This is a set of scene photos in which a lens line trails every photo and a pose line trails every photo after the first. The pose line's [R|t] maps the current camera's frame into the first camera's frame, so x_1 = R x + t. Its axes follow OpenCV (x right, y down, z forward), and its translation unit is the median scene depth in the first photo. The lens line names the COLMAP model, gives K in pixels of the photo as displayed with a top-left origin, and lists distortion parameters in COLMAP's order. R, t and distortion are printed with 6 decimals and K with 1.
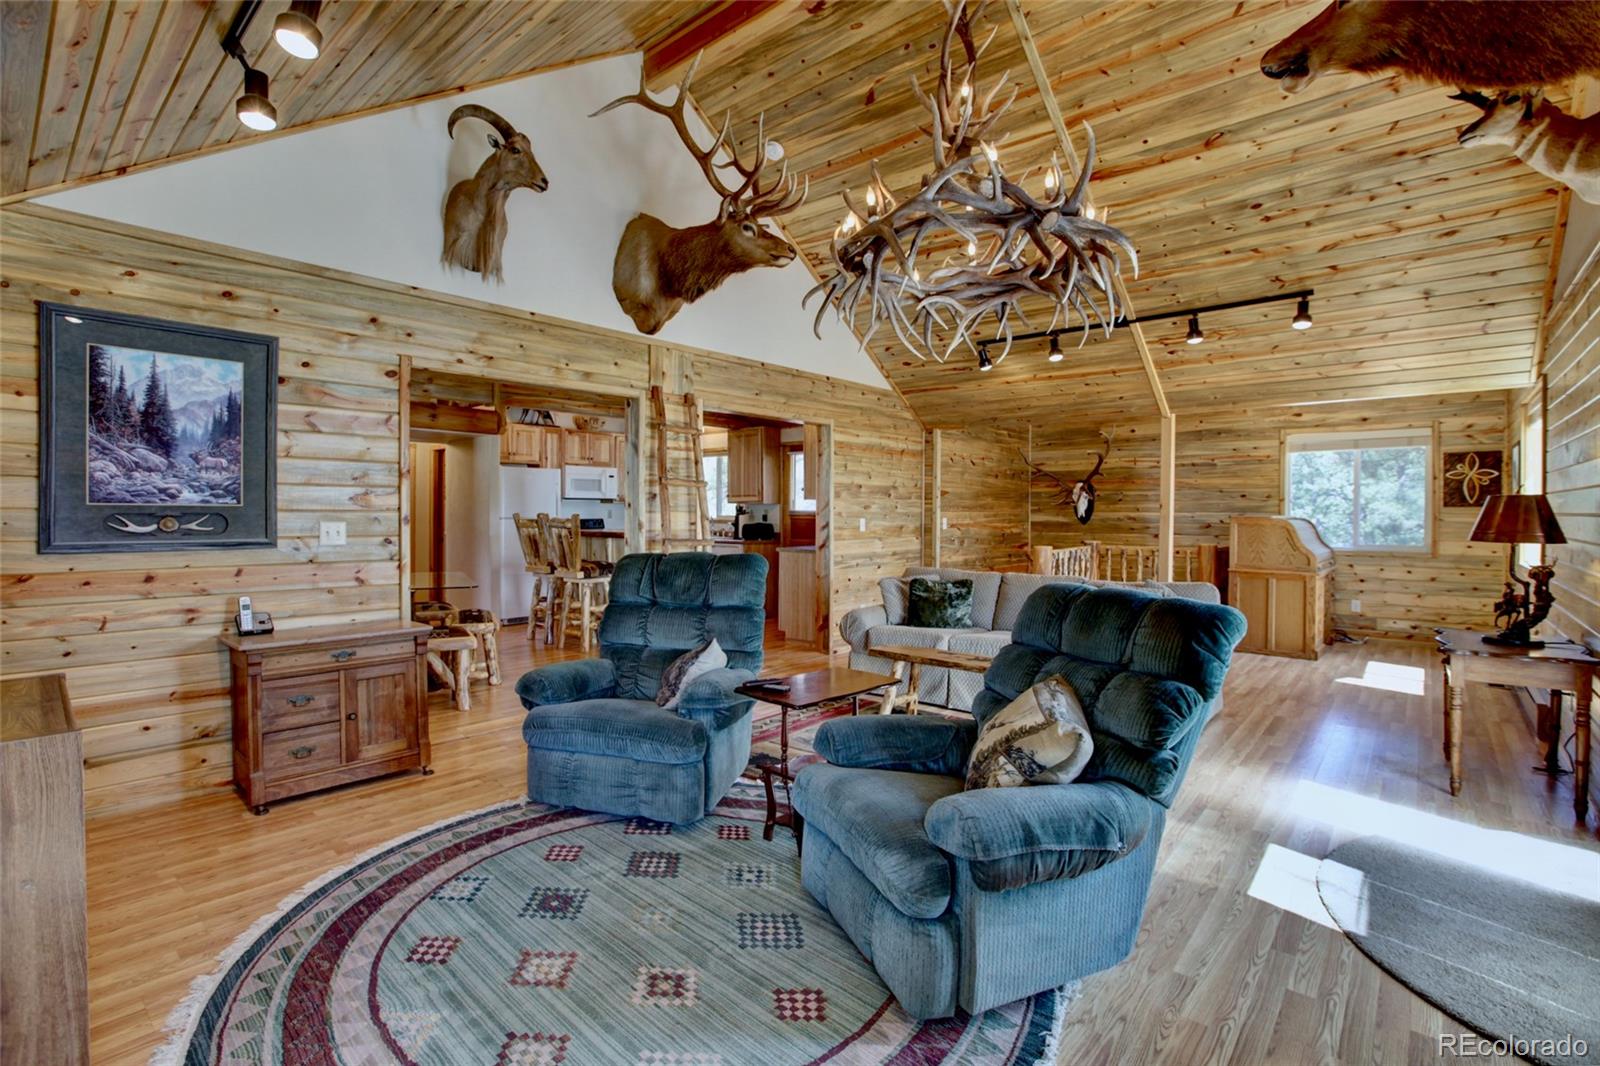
lens RADIAL K [[744.9, 0, 793.6], [0, 744.9, 514.3], [0, 0, 1]] dist [-0.053017, 0.019976]
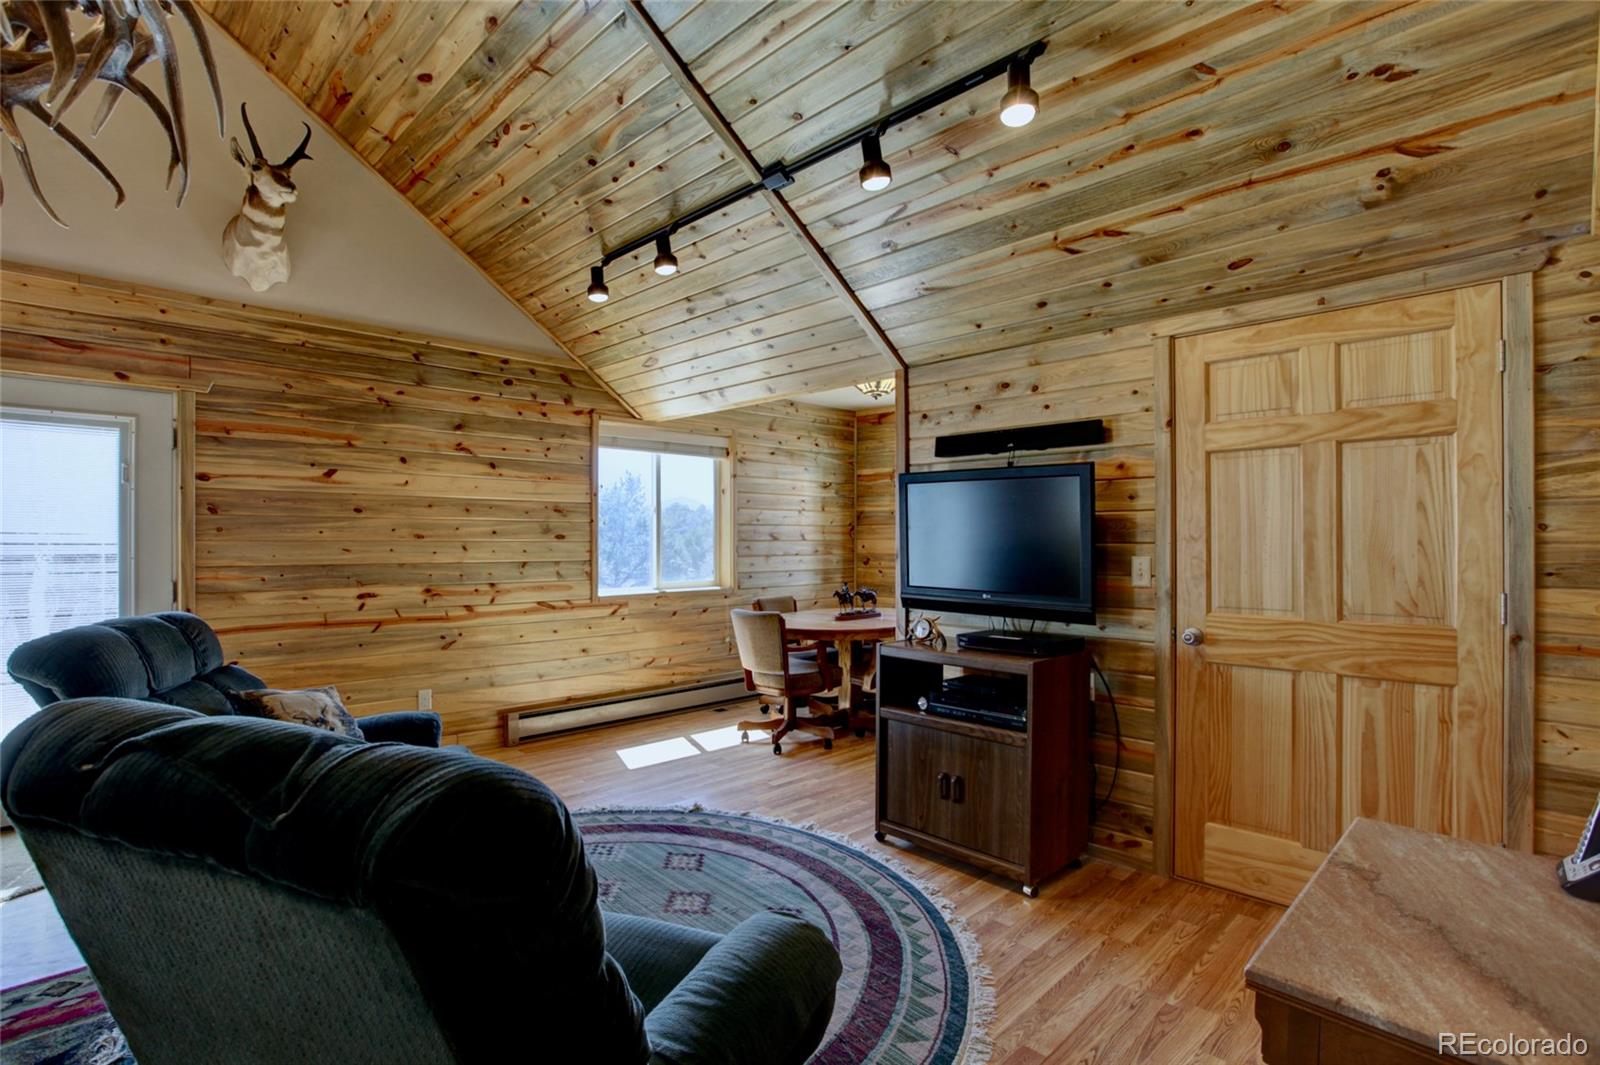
lens RADIAL K [[767.7, 0, 773.6], [0, 767.7, 539.9], [0, 0, 1]] dist [-0.052007, 0.016138]
pose [[-0.996490, -0.005131, 0.083554, -0.207273], [-0.004681, 0.999973, 0.005584, -0.005226], [-0.083580, 0.005173, -0.996488, 0.796172]]
